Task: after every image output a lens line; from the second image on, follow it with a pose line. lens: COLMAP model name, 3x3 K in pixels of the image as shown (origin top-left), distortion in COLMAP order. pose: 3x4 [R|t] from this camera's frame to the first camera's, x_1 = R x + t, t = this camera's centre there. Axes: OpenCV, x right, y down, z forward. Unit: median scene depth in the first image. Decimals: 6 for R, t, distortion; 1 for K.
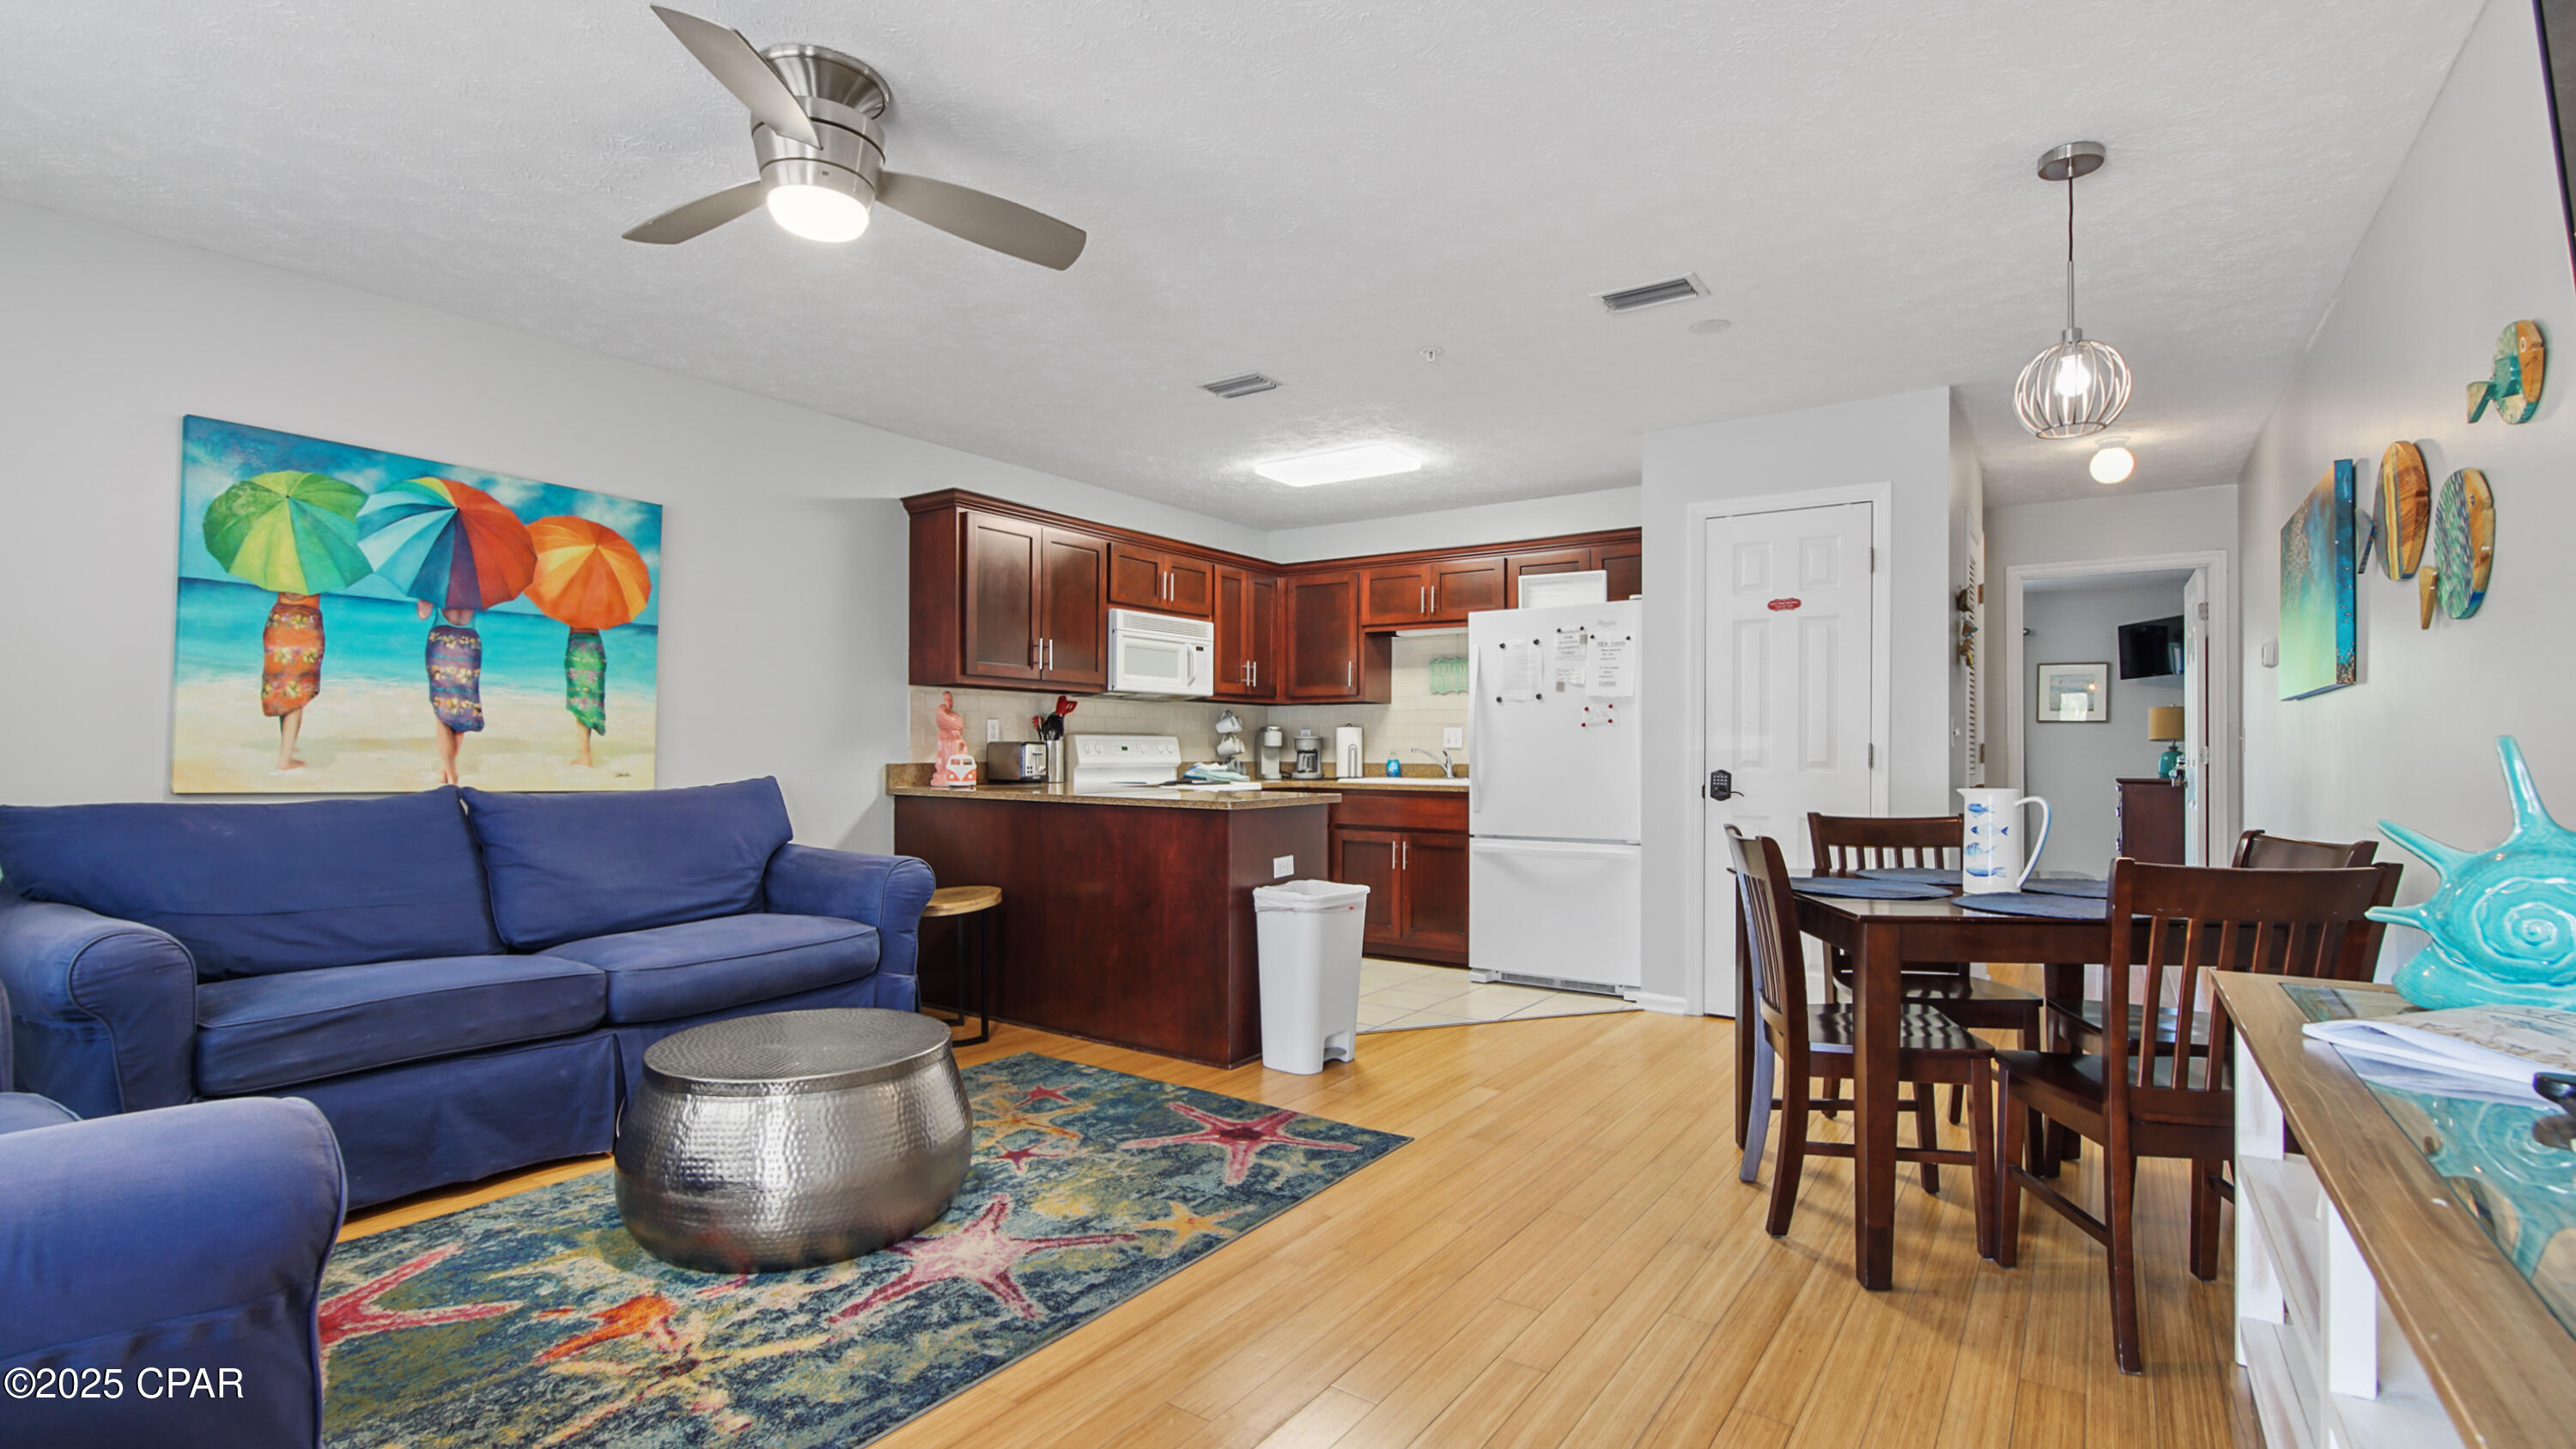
lens RADIAL K [[1175.1, 0, 1283.4], [0, 1175.1, 744.4], [0, 0, 1]] dist [-0.002456, -0.000780]
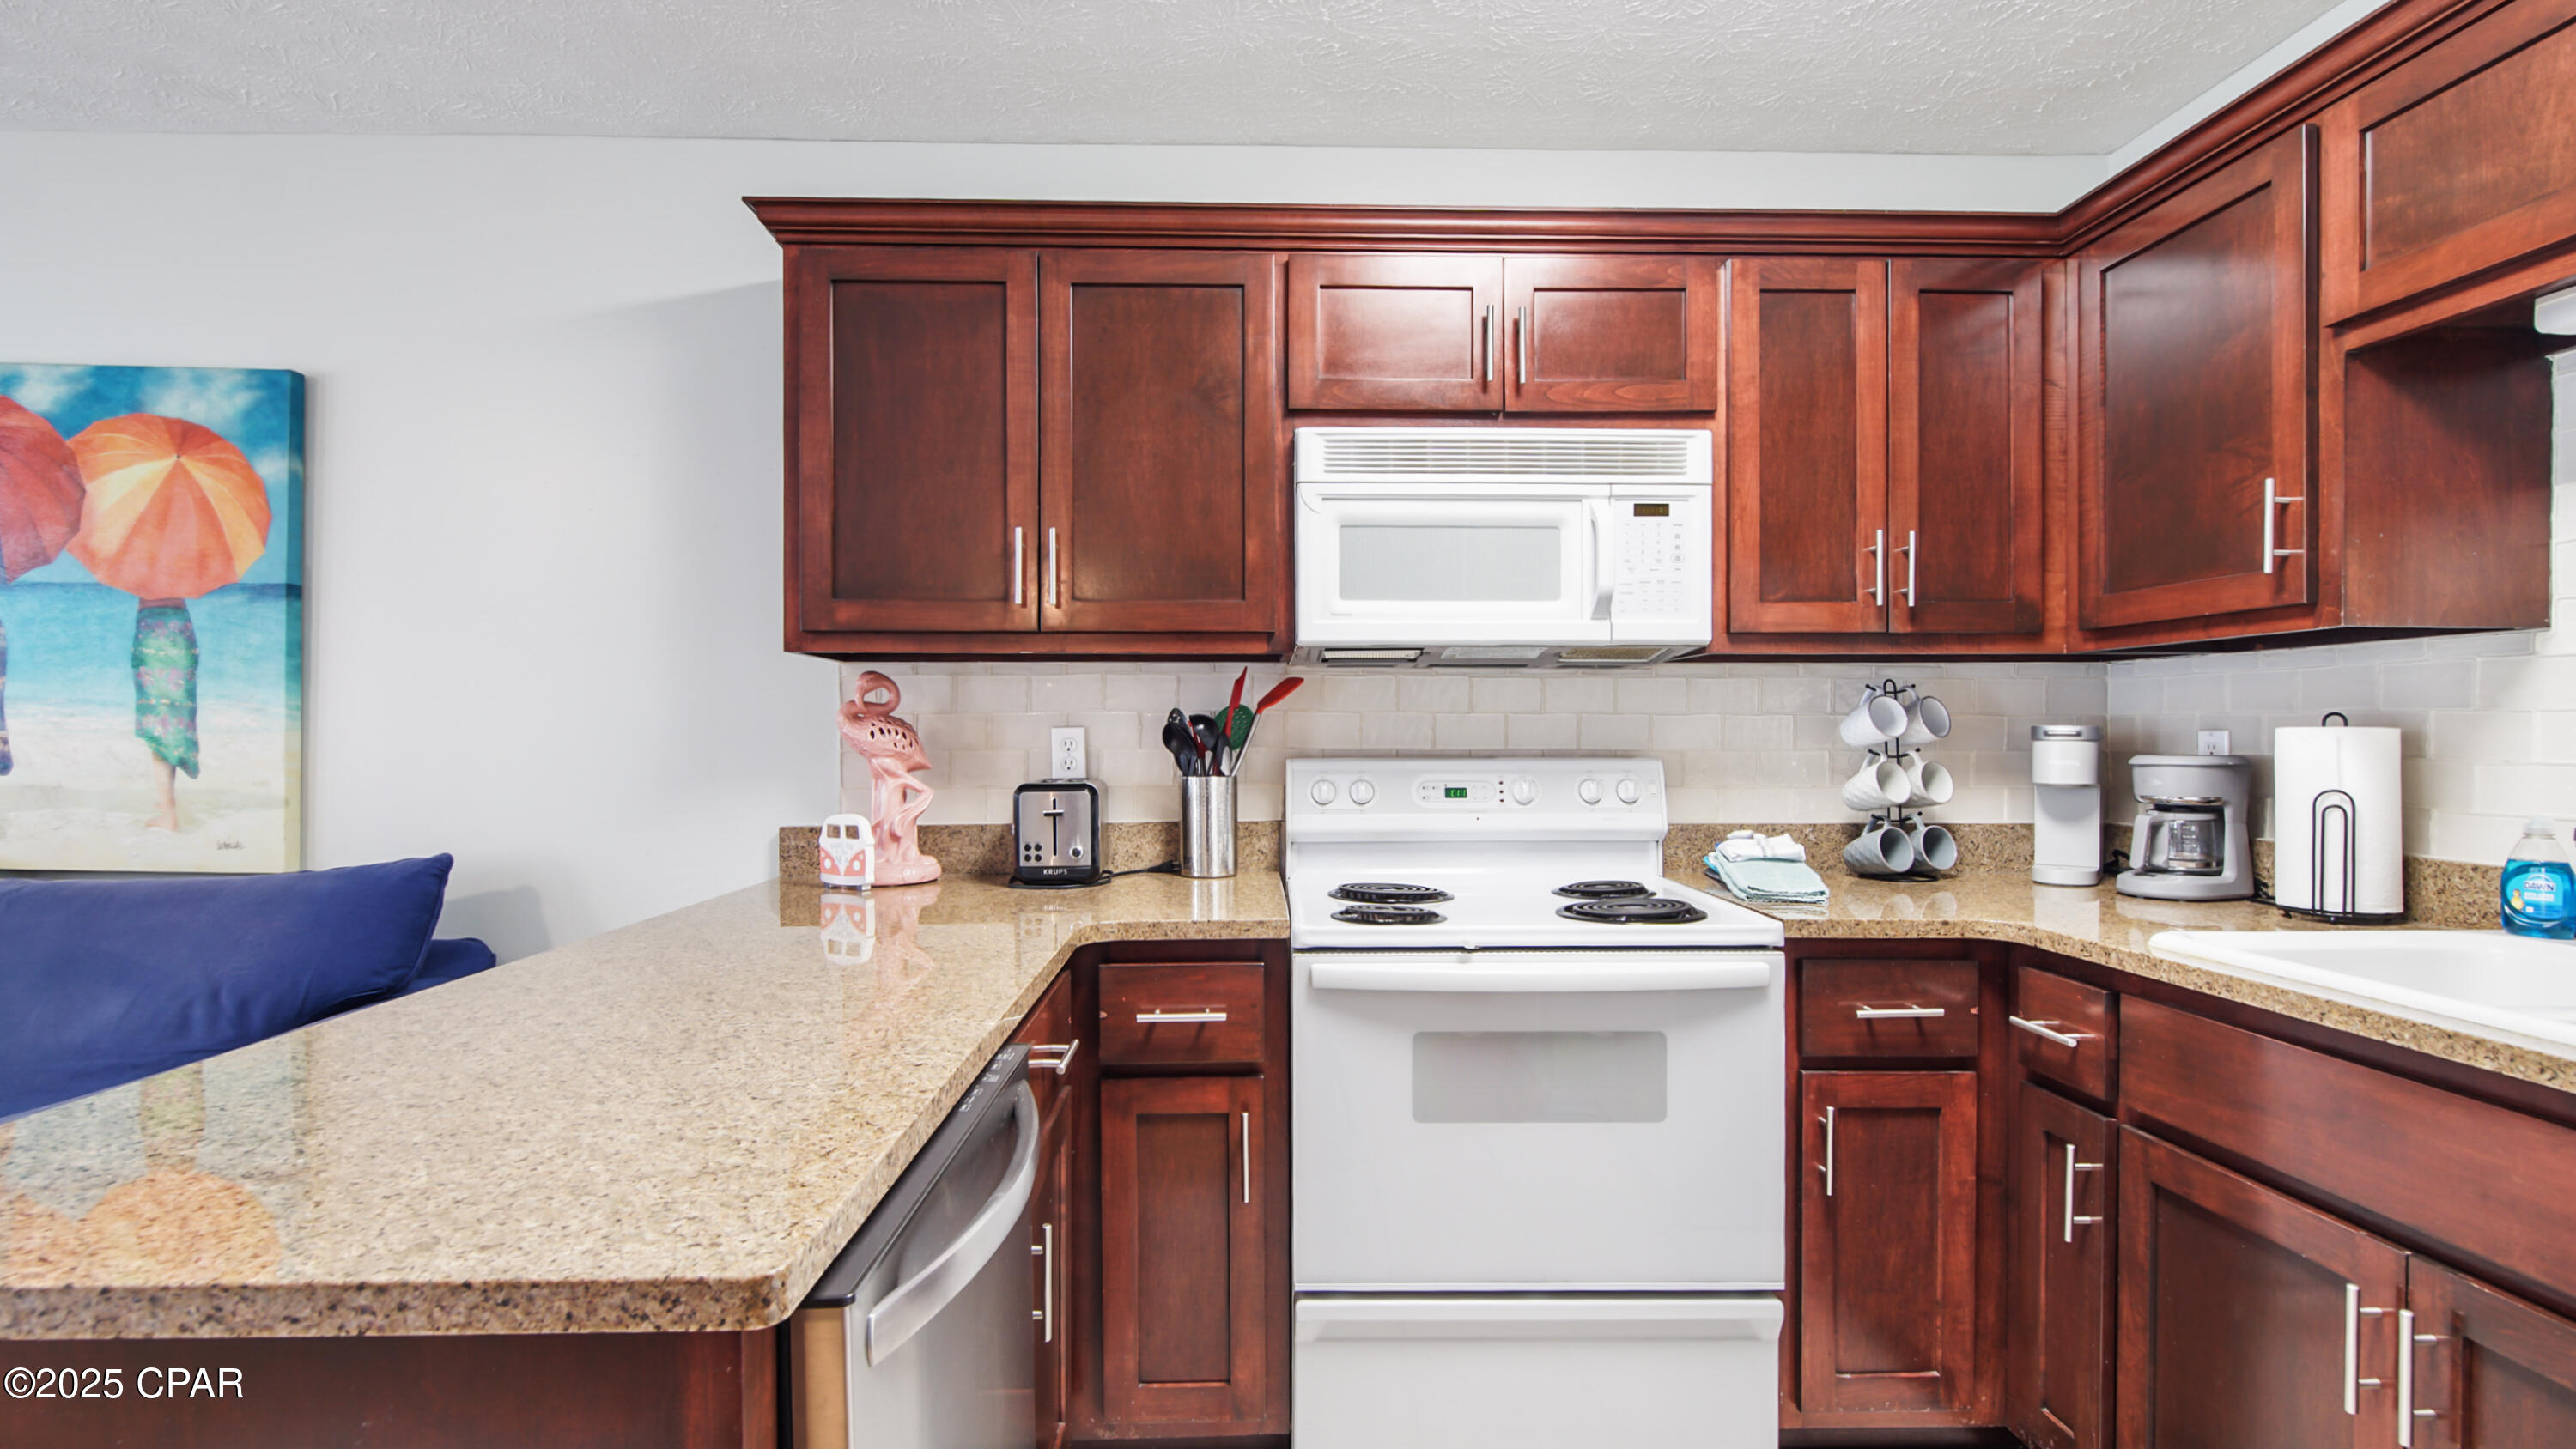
lens RADIAL K [[1201.9, 0, 1288.0], [0, 1201.9, 724.5], [0, 0, 1]] dist [-0.003735, -0.000809]
pose [[0.595314, -0.011219, -0.803415, 0.235146], [0.008626, 0.999934, -0.007572, -0.025861], [0.803447, -0.002422, 0.595372, 1.109621]]
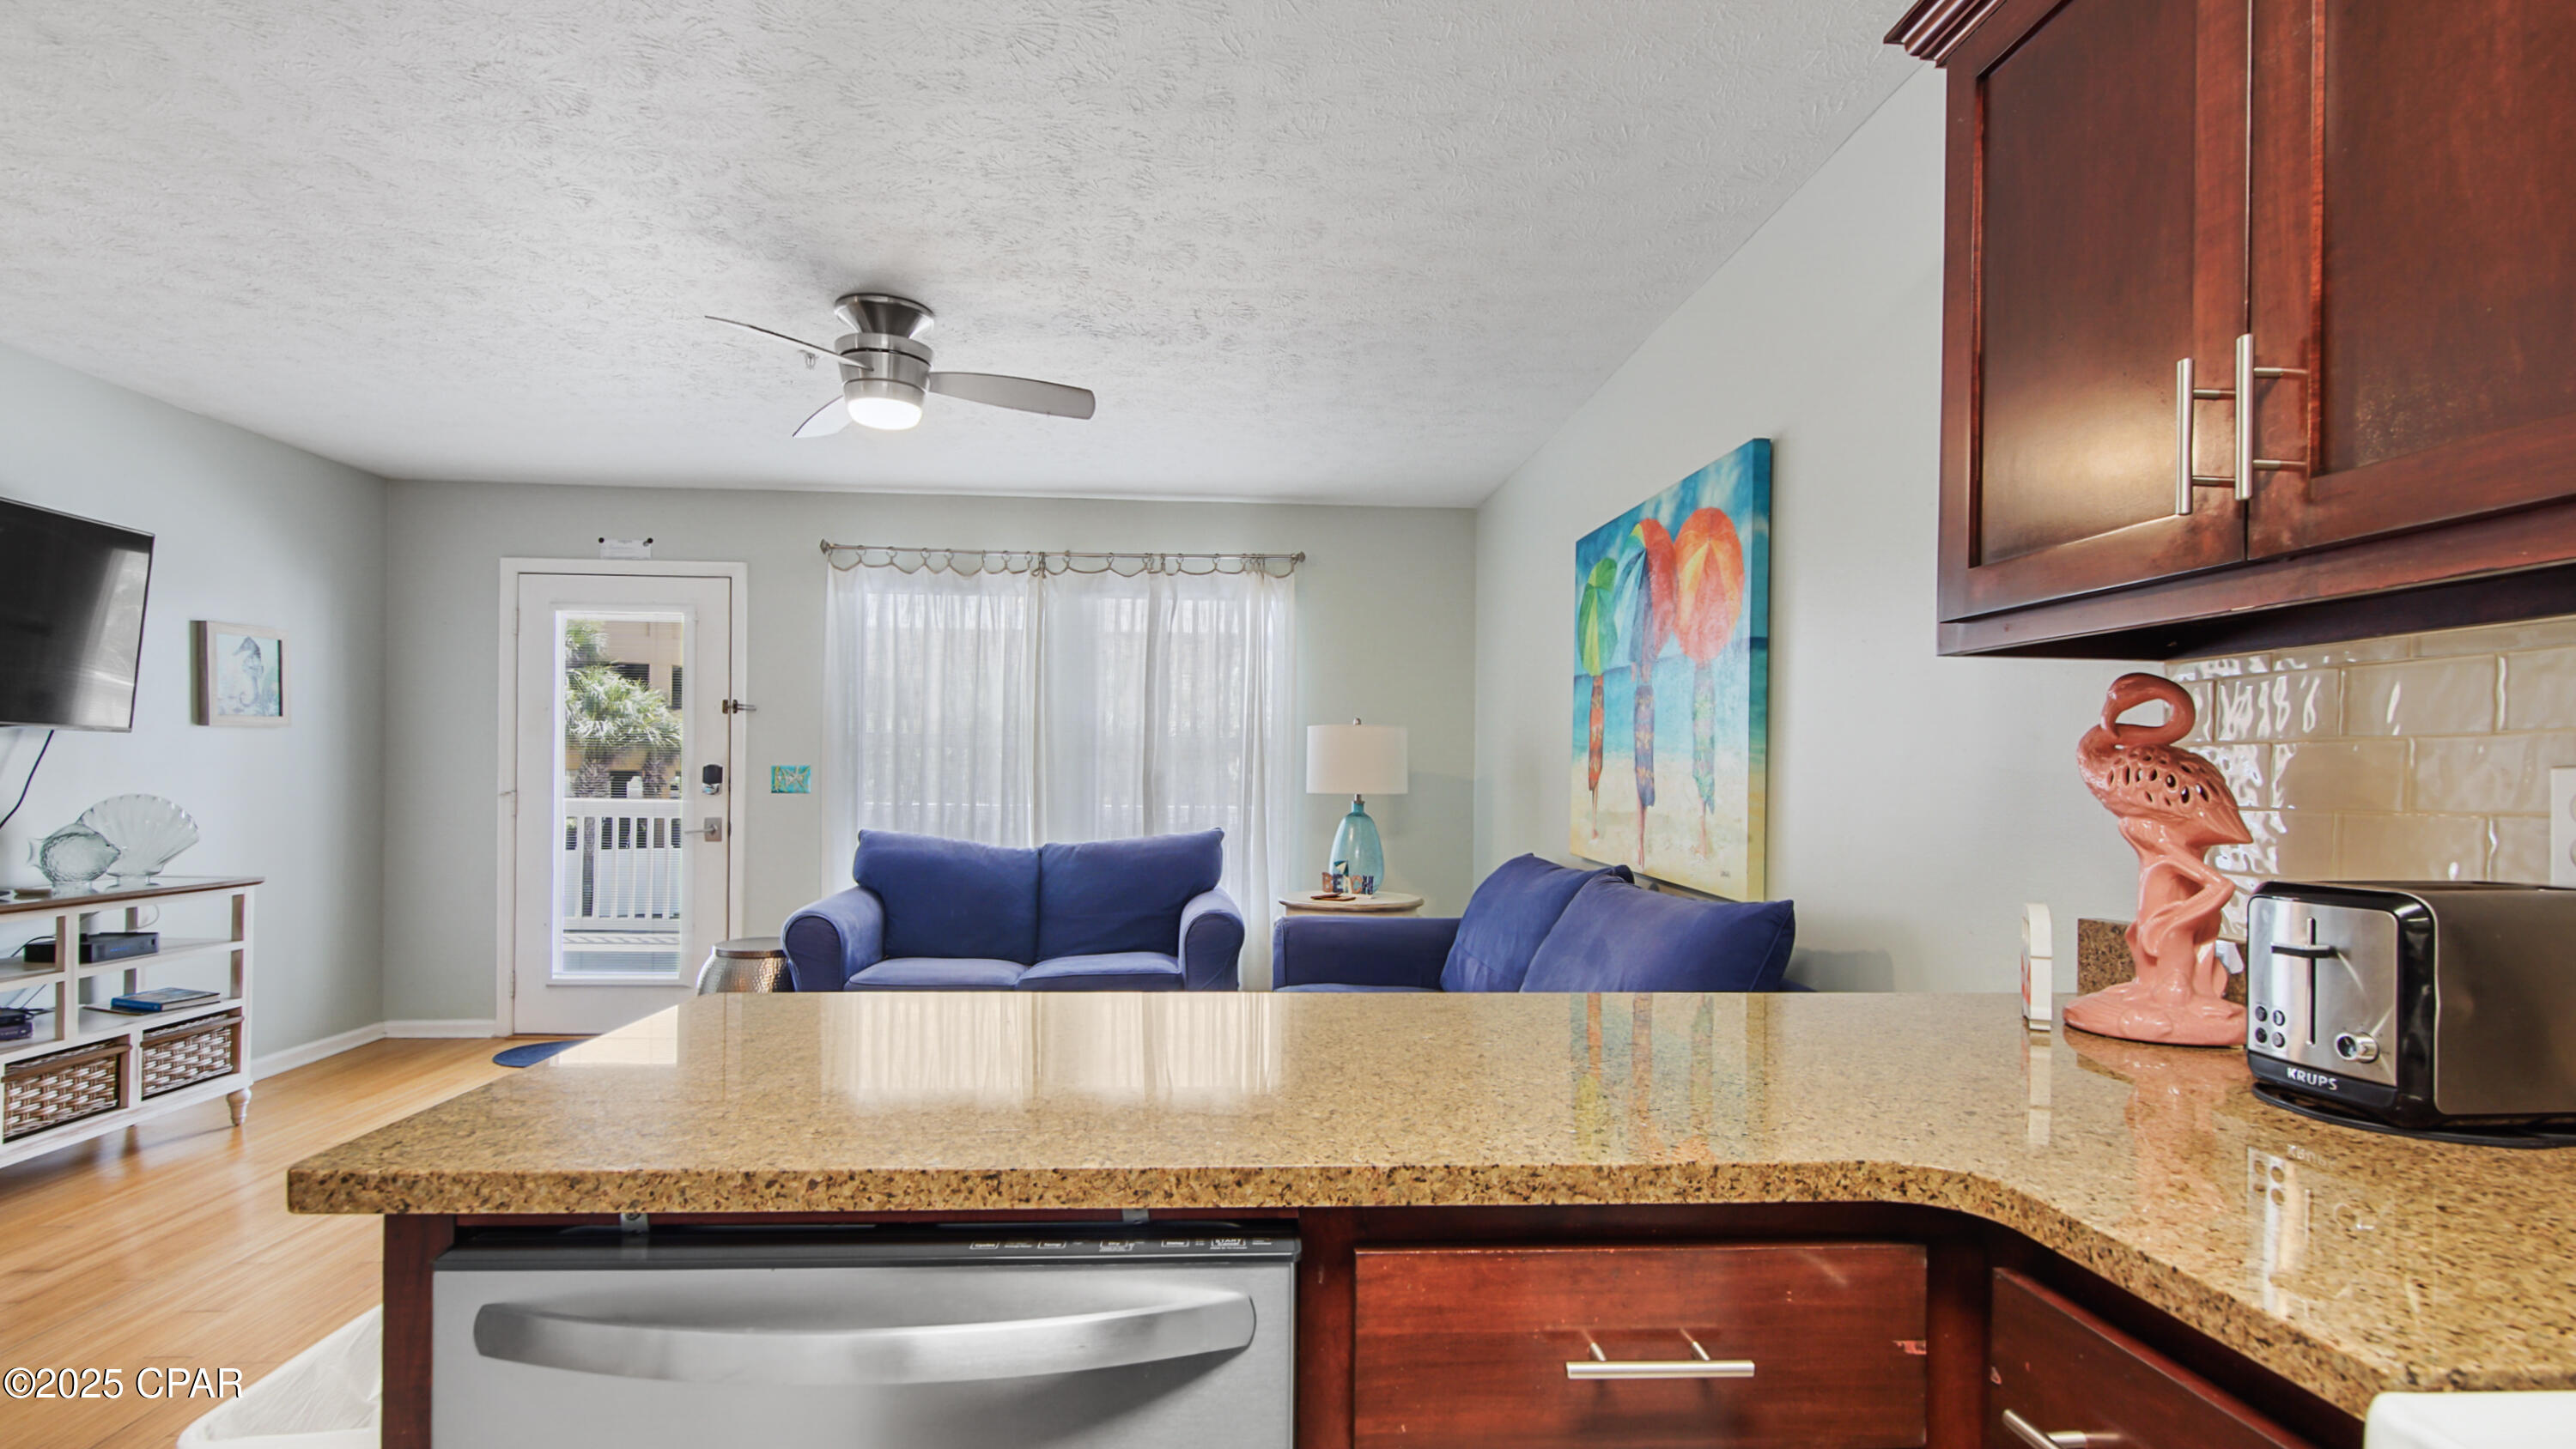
lens RADIAL K [[1181.0, 0, 1282.4], [0, 1181.0, 785.1], [0, 0, 1]] dist [0.000070, -0.000155]
pose [[-0.783755, -0.008921, -0.621006, 0.048915], [-0.013494, 0.999905, 0.002666, -0.022928], [0.620924, 0.010469, -0.783801, 1.419624]]
